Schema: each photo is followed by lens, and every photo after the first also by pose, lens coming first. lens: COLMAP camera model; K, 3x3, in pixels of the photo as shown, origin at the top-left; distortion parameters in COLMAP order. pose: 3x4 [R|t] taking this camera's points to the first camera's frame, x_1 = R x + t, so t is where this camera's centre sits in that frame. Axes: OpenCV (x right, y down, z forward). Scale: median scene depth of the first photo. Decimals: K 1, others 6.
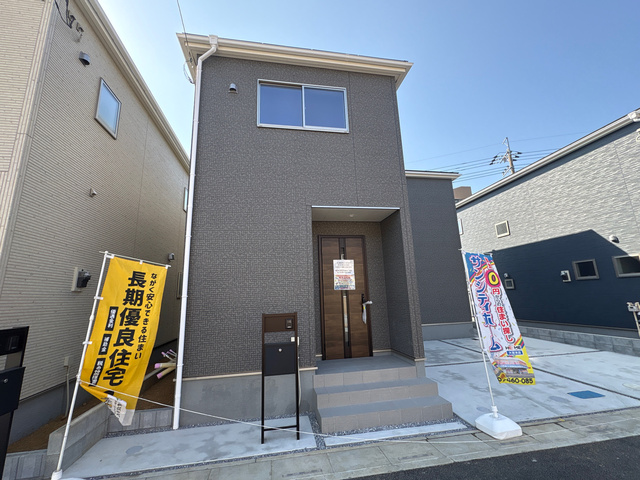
lens RADIAL K [[247.5, 0, 317.8], [0, 247.5, 237.3], [0, 0, 1]] dist [-0.000547, 0.000172]
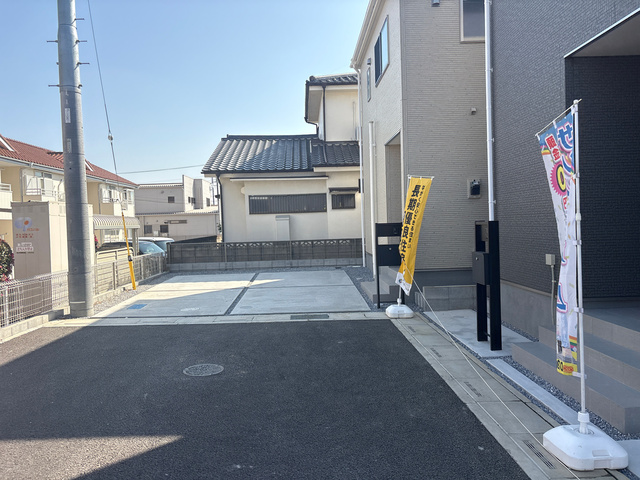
lens RADIAL K [[483.2, 0, 319.7], [0, 483.2, 240.0], [0, 0, 1]] dist [0.002559, 0.001904]
pose [[-0.139893, 0.056454, -0.988556, 1.966435], [0.277449, 0.960614, 0.015595, 0.250313], [0.950501, -0.272092, -0.150046, 0.878147]]
